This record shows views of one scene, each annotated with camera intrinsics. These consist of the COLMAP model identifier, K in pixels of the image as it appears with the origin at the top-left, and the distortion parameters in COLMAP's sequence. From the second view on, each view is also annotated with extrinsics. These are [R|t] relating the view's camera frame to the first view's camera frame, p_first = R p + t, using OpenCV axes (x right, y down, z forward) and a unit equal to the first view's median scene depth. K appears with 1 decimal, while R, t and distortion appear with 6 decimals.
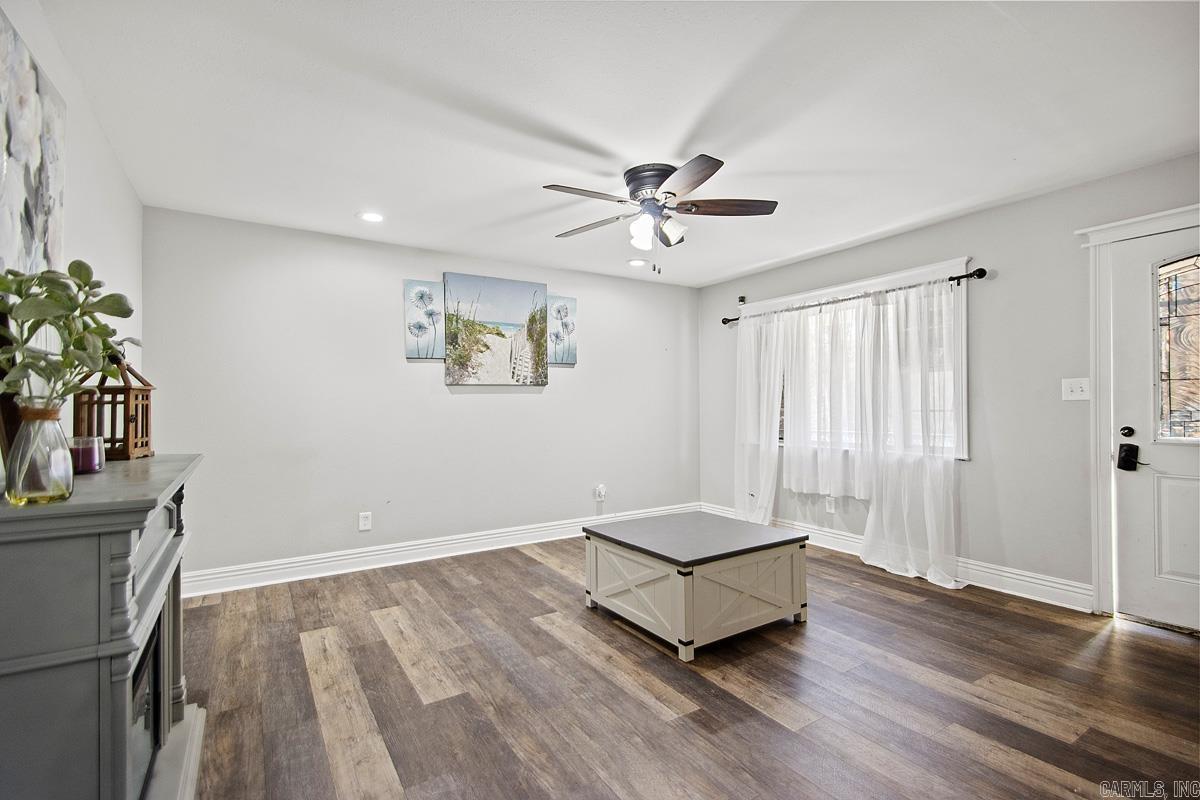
lens RADIAL K [[551.7, 0, 605.4], [0, 551.7, 397.1], [0, 0, 1]] dist [0.015191, -0.001031]
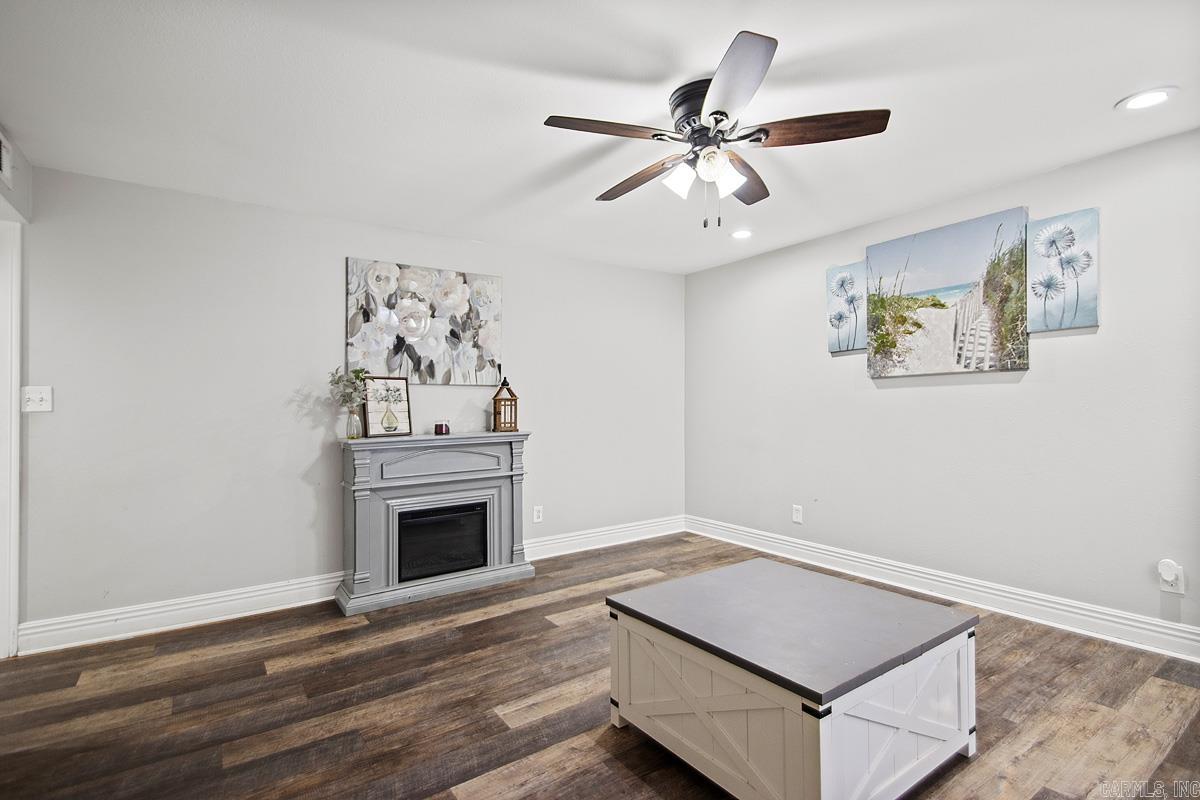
lens RADIAL K [[551.7, 0, 605.4], [0, 551.7, 397.1], [0, 0, 1]] dist [0.015191, -0.001031]
pose [[0.047237, -0.010847, -0.998825, 0.545327], [0.028180, 0.999558, -0.009522, 0.003354], [0.998486, -0.027697, 0.047522, 0.544445]]
